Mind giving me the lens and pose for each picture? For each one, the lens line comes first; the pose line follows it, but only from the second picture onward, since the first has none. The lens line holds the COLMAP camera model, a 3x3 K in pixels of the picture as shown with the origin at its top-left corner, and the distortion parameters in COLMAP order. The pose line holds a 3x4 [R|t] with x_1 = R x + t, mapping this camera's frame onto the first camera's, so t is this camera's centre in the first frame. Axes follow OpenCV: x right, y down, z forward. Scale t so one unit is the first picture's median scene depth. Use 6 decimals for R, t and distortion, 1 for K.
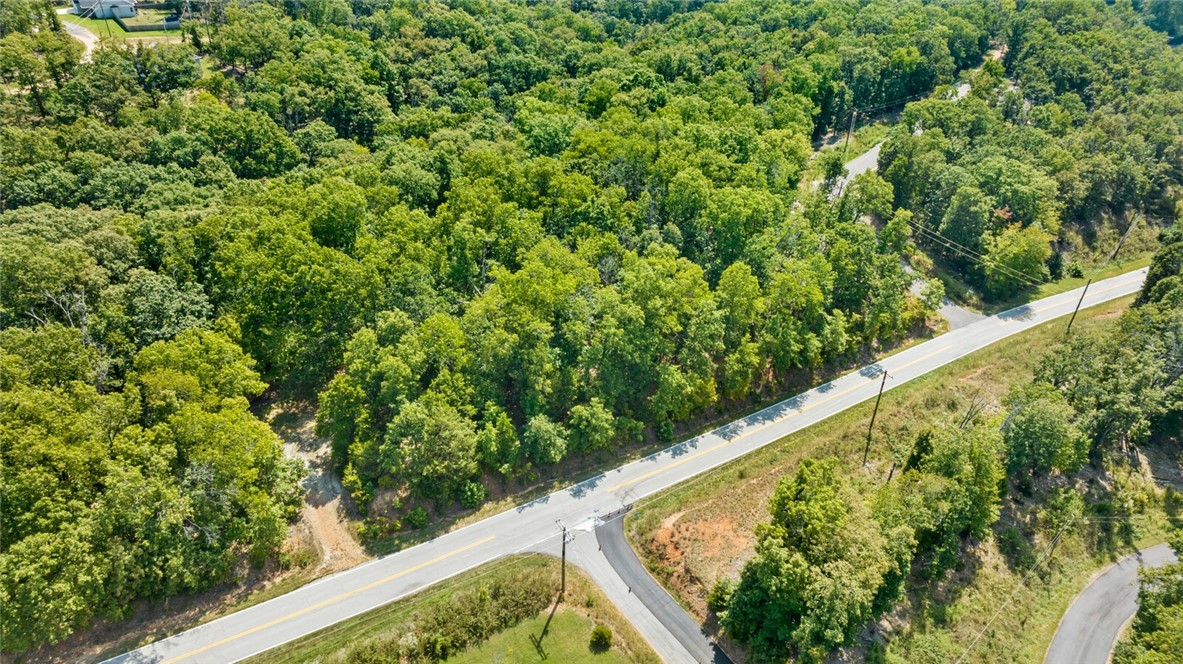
lens RADIAL K [[890.8, 0, 591.5], [0, 890.8, 332.0], [0, 0, 1]] dist [0.000530, 0.000208]
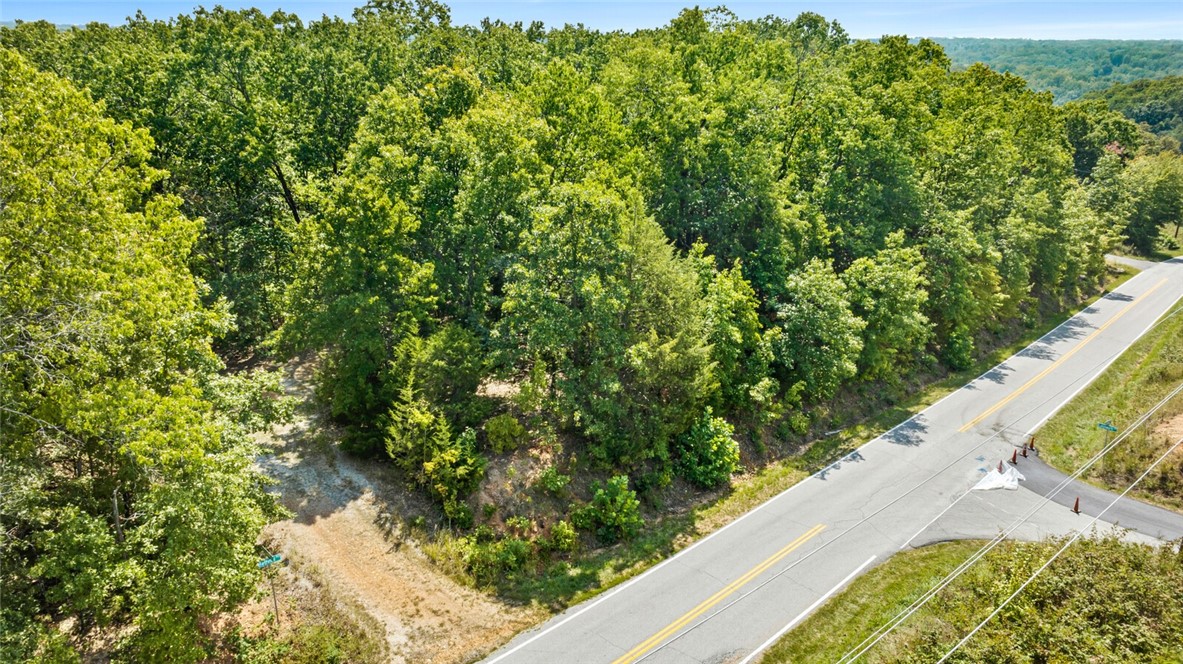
lens RADIAL K [[890.8, 0, 591.5], [0, 890.8, 332.0], [0, 0, 1]] dist [0.000530, 0.000208]
pose [[0.965784, -0.086848, 0.244375, -0.281742], [0.148528, 0.957655, -0.246651, 0.225570], [-0.212606, 0.274508, 0.937787, 0.633785]]
